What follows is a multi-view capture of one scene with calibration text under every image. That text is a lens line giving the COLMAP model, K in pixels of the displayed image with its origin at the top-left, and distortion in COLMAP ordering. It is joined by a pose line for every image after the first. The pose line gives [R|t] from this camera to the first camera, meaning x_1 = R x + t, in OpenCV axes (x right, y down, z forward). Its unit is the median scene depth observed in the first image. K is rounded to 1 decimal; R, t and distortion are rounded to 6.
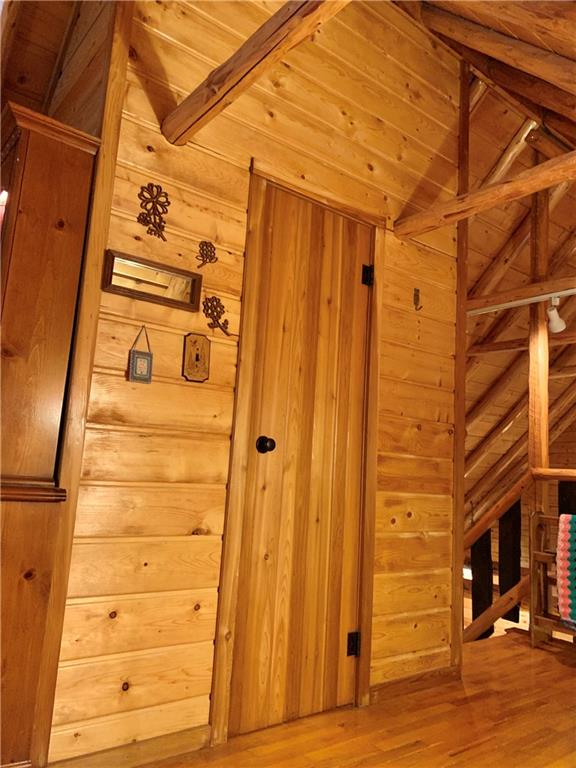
lens RADIAL K [[579.7, 0, 288.0], [0, 579.7, 384.0], [0, 0, 1]] dist [0.038838, -0.000055]
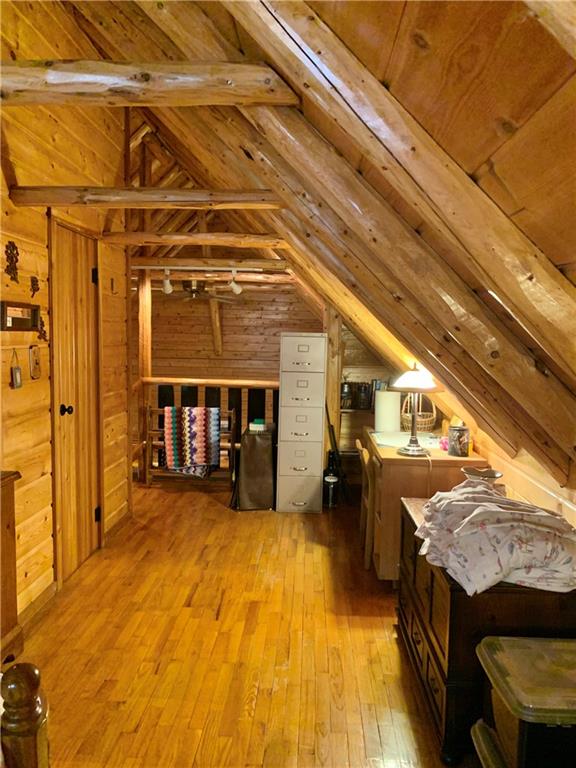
lens RADIAL K [[587.9, 0, 288.0], [0, 587.9, 384.0], [0, 0, 1]] dist [0.000583, 0.000774]
pose [[0.648844, -0.109494, 0.753002, -0.712844], [-0.094303, 0.970393, 0.222363, -0.313841], [-0.755055, -0.215289, 0.619308, -0.327163]]
